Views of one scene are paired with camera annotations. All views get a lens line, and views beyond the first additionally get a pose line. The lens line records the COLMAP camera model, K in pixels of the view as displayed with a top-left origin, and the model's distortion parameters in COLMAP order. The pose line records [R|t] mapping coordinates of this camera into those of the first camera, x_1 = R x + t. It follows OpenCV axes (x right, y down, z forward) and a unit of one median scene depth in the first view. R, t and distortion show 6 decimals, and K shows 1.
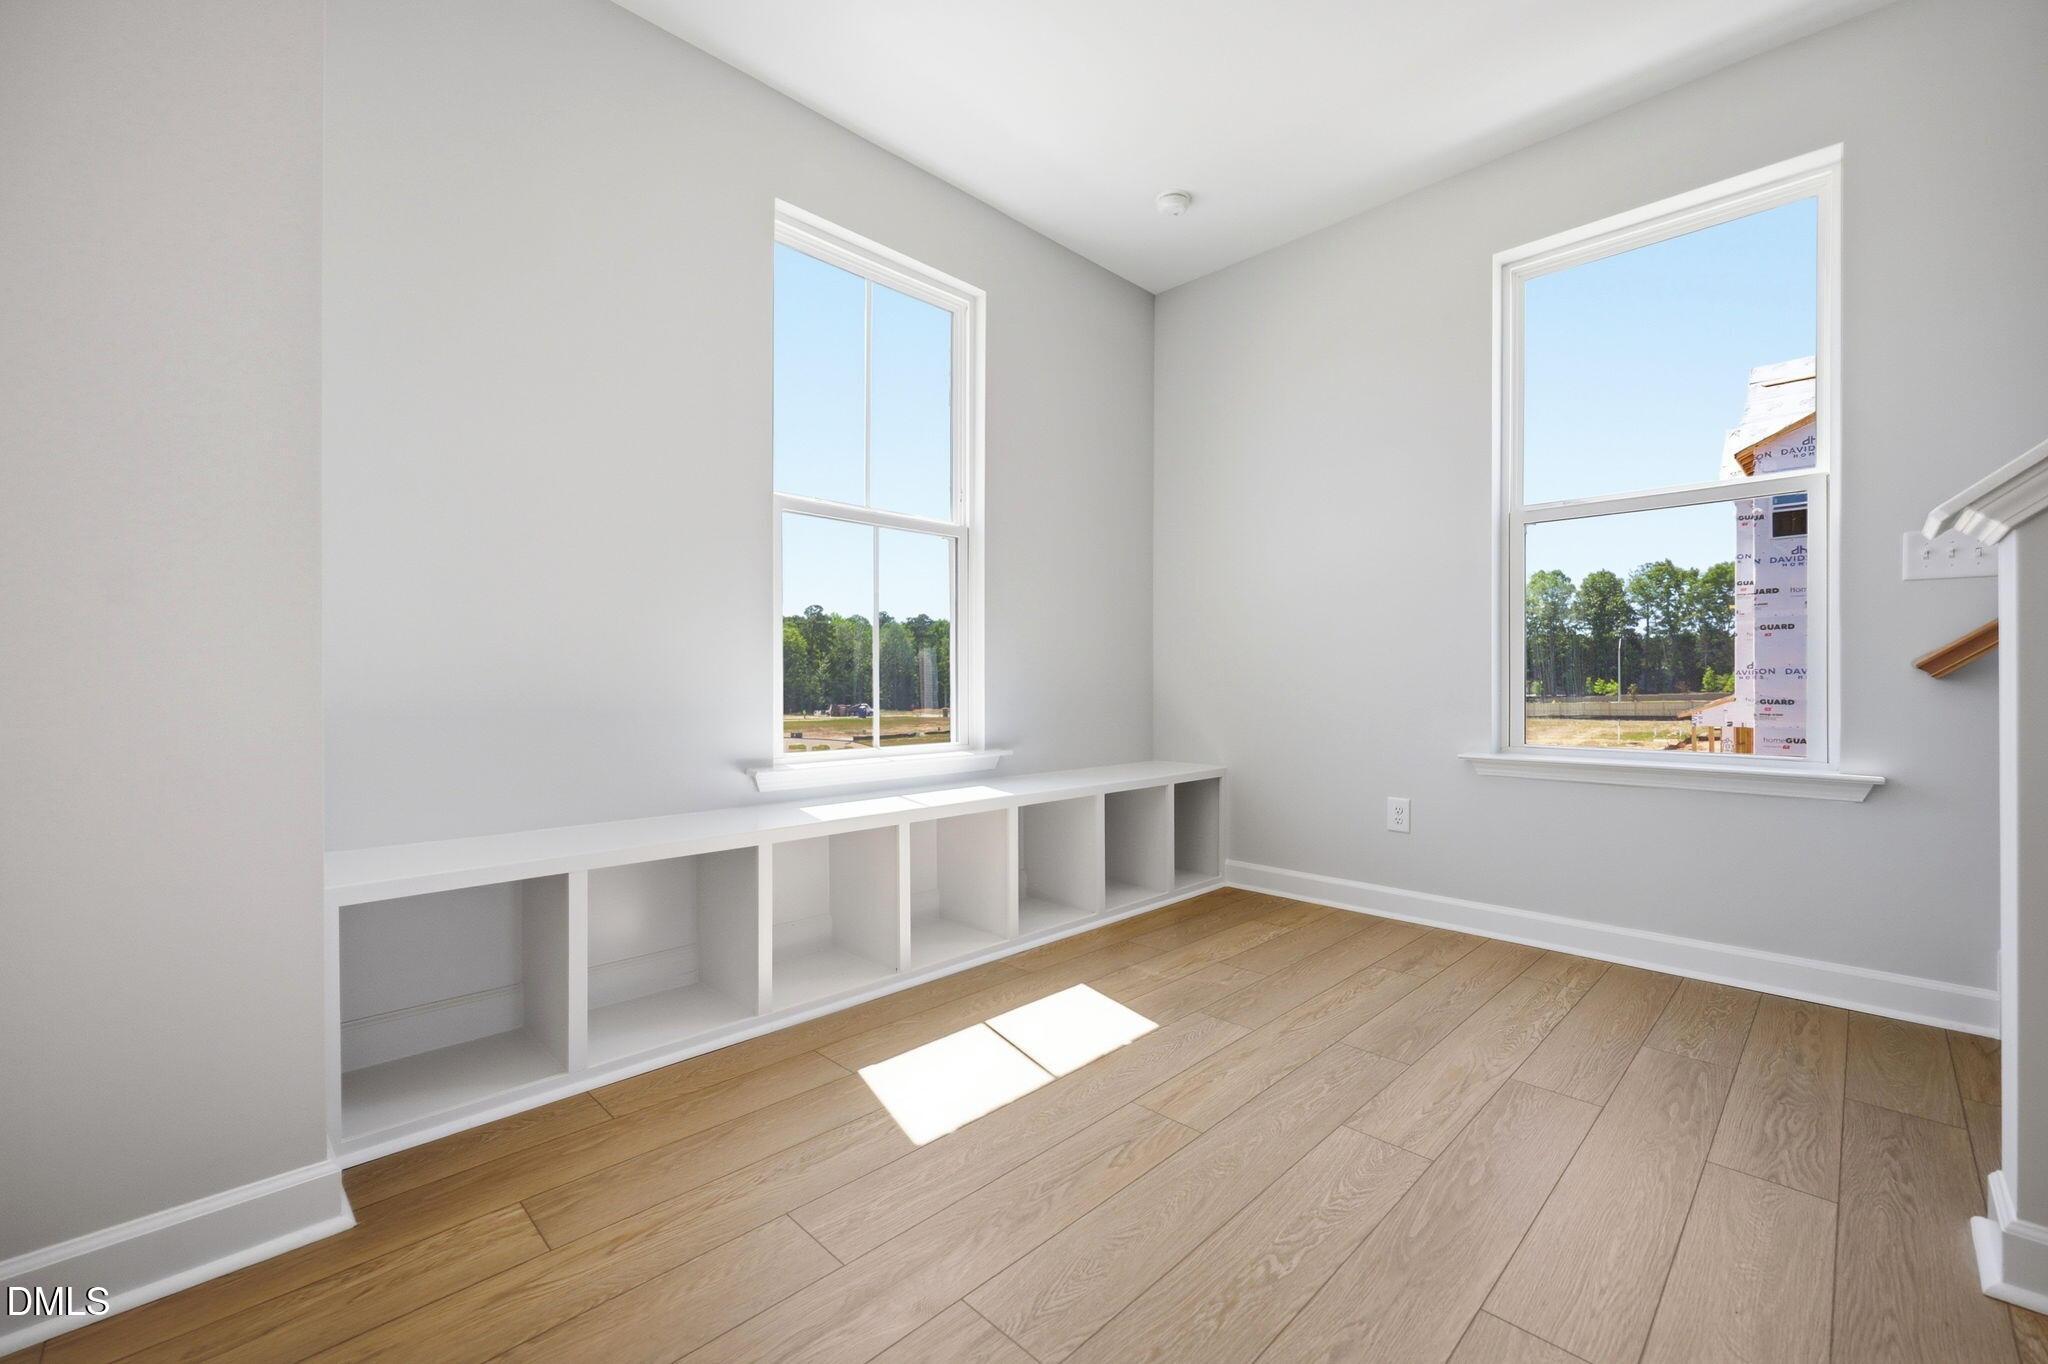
lens RADIAL K [[837.0, 0, 1032.6], [0, 837.0, 683.5], [0, 0, 1]] dist [-0.000138, 0.000193]
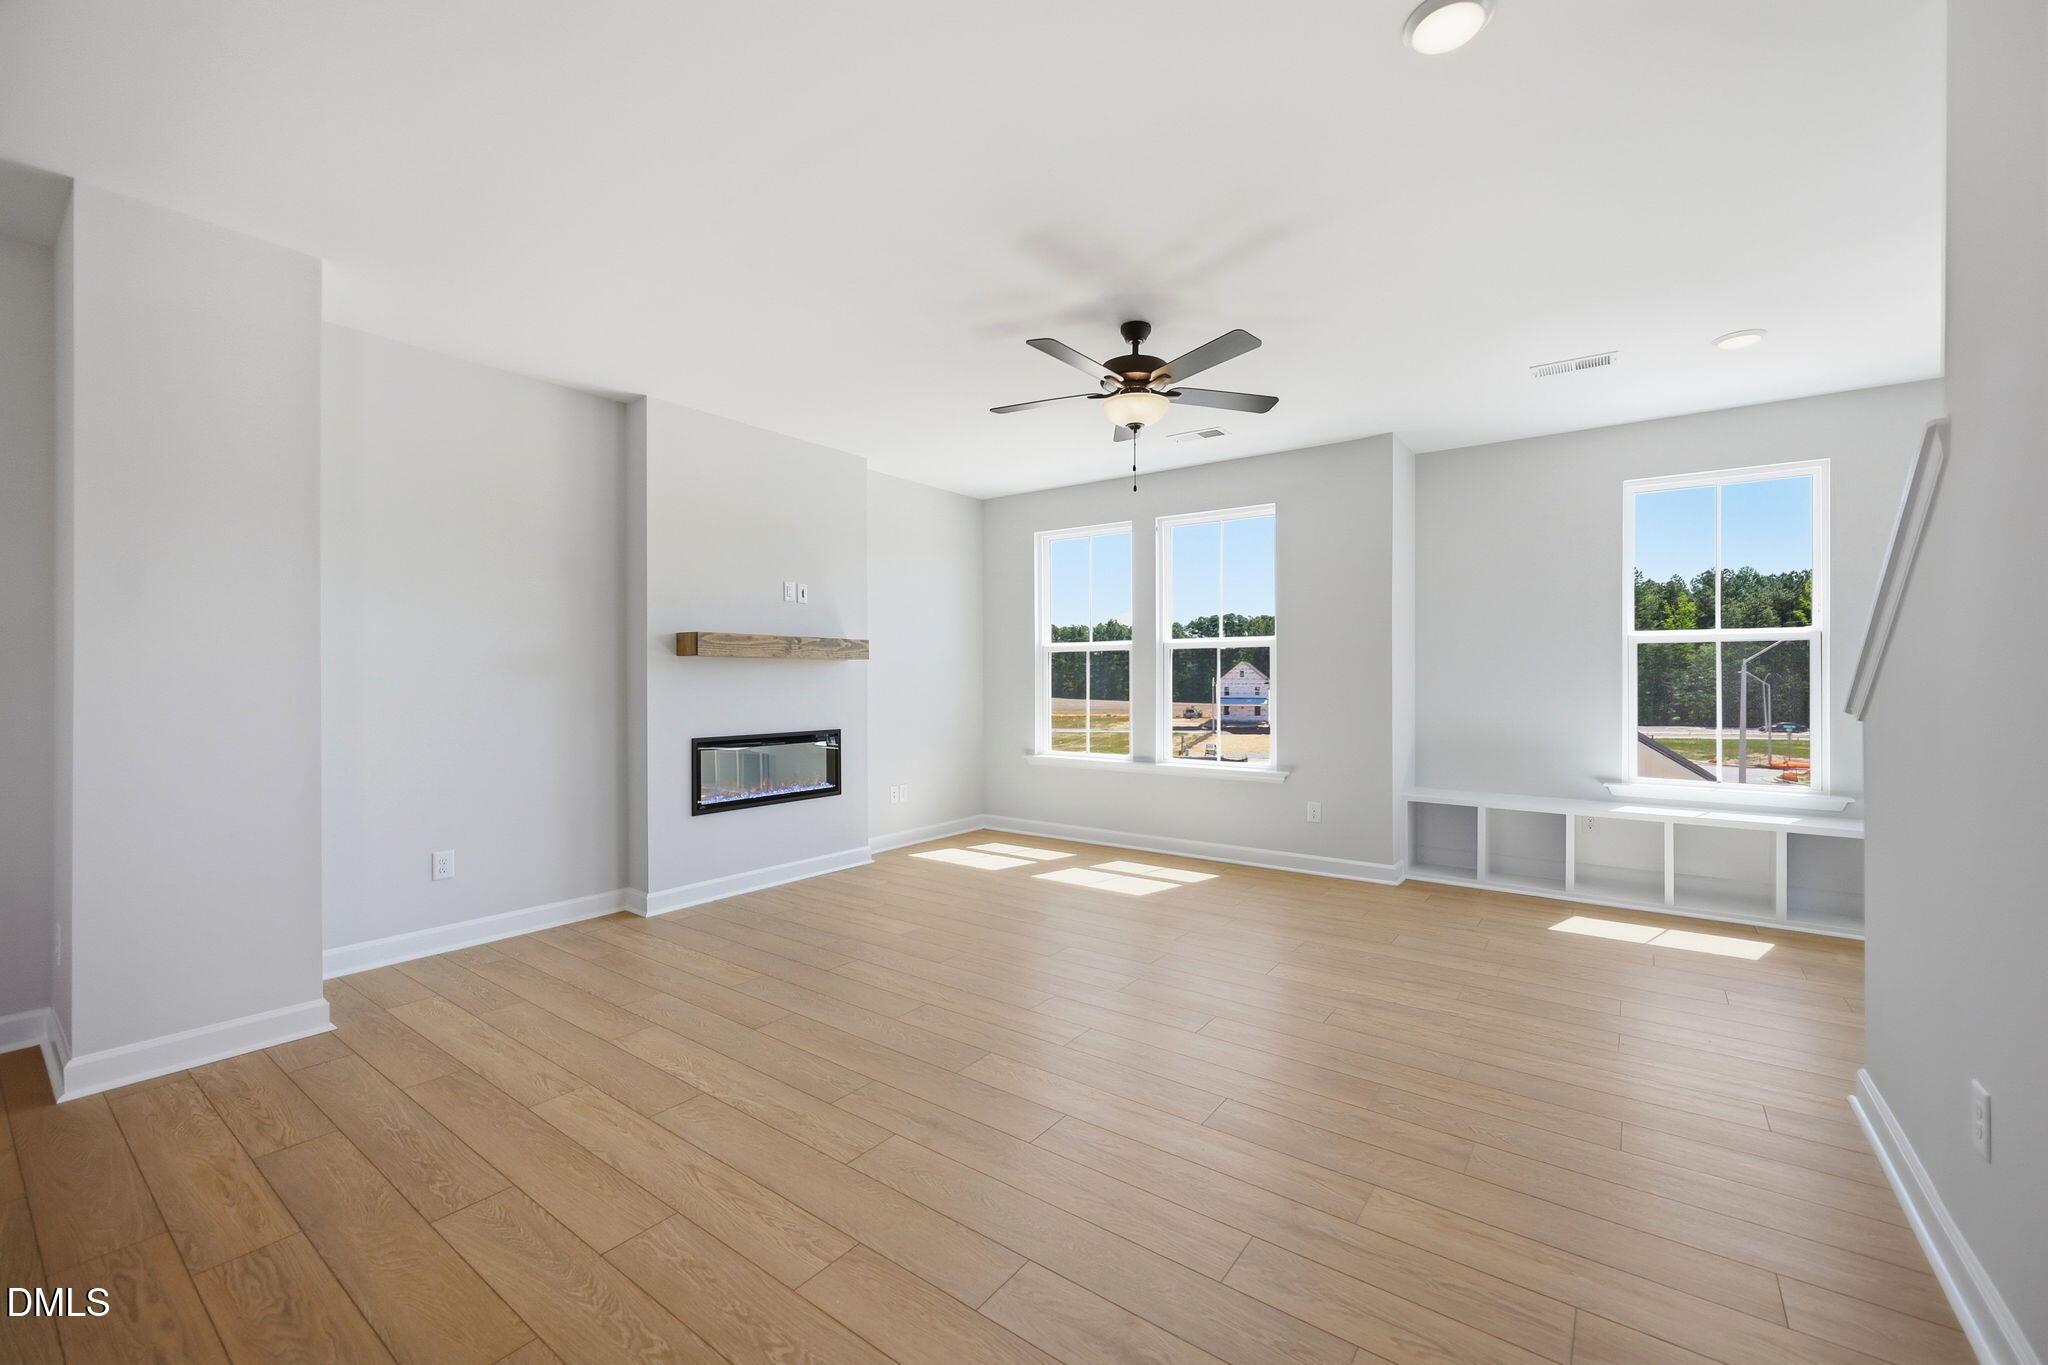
lens RADIAL K [[831.3, 0, 1032.0], [0, 831.3, 678.0], [0, 0, 1]] dist [-0.000601, 0.000169]
pose [[0.148653, 0.003178, -0.988884, 1.167324], [-0.003230, 0.999991, 0.002728, -0.118521], [0.988884, 0.002788, 0.148662, -0.511699]]
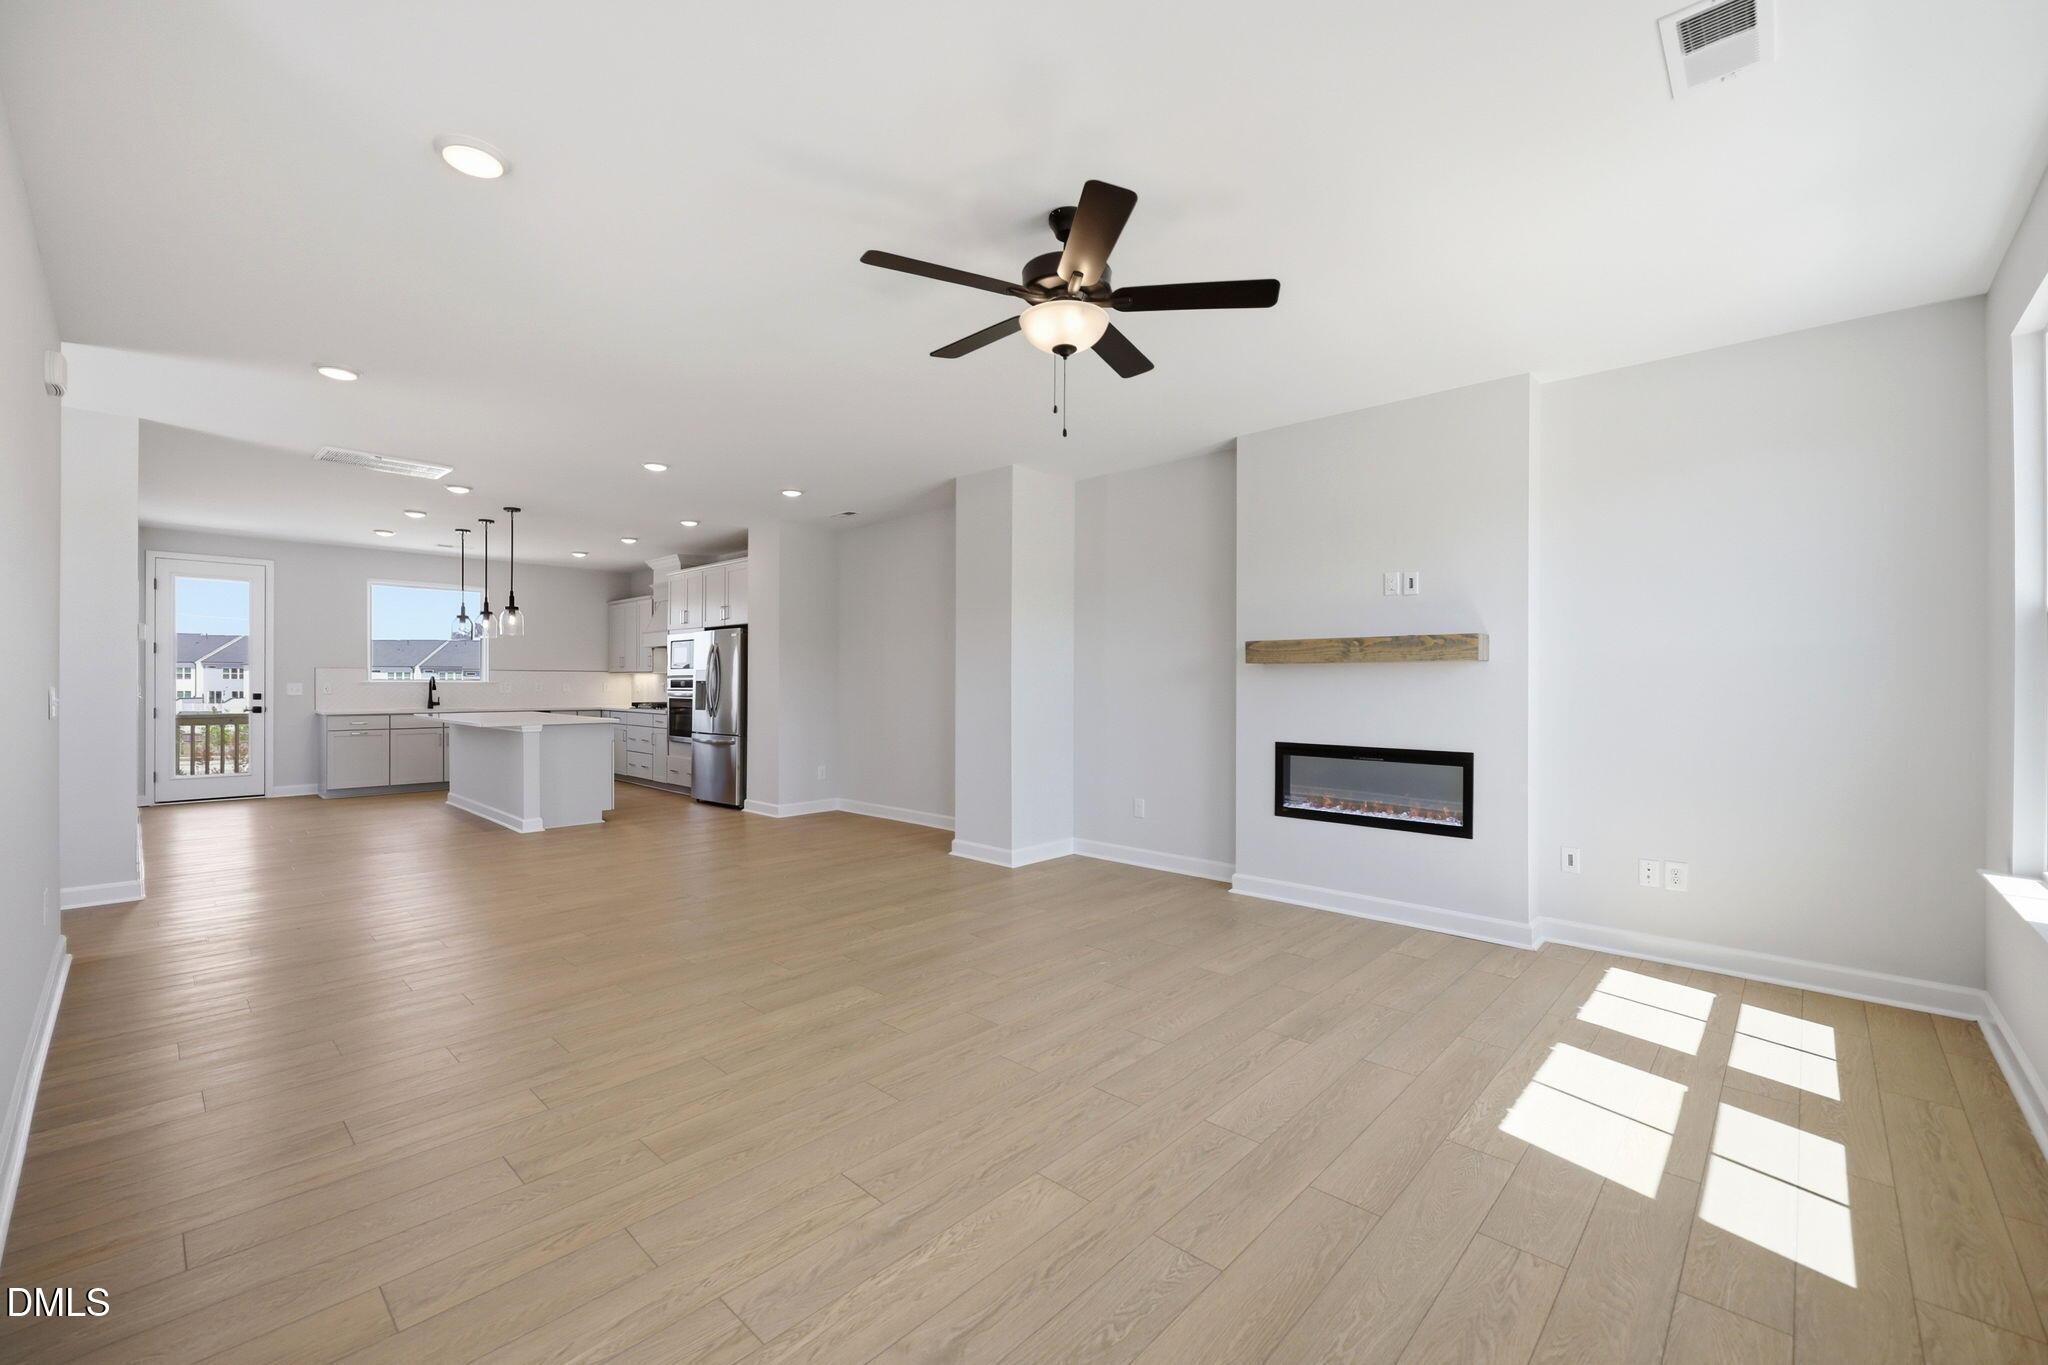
lens RADIAL K [[837.0, 0, 1032.6], [0, 837.0, 684.0], [0, 0, 1]] dist [-0.000138, 0.000193]
pose [[-0.999348, -0.000692, -0.036086, 0.085478], [-0.000874, 0.999987, 0.005044, -0.120757], [0.036082, 0.005072, -0.999336, 0.706749]]
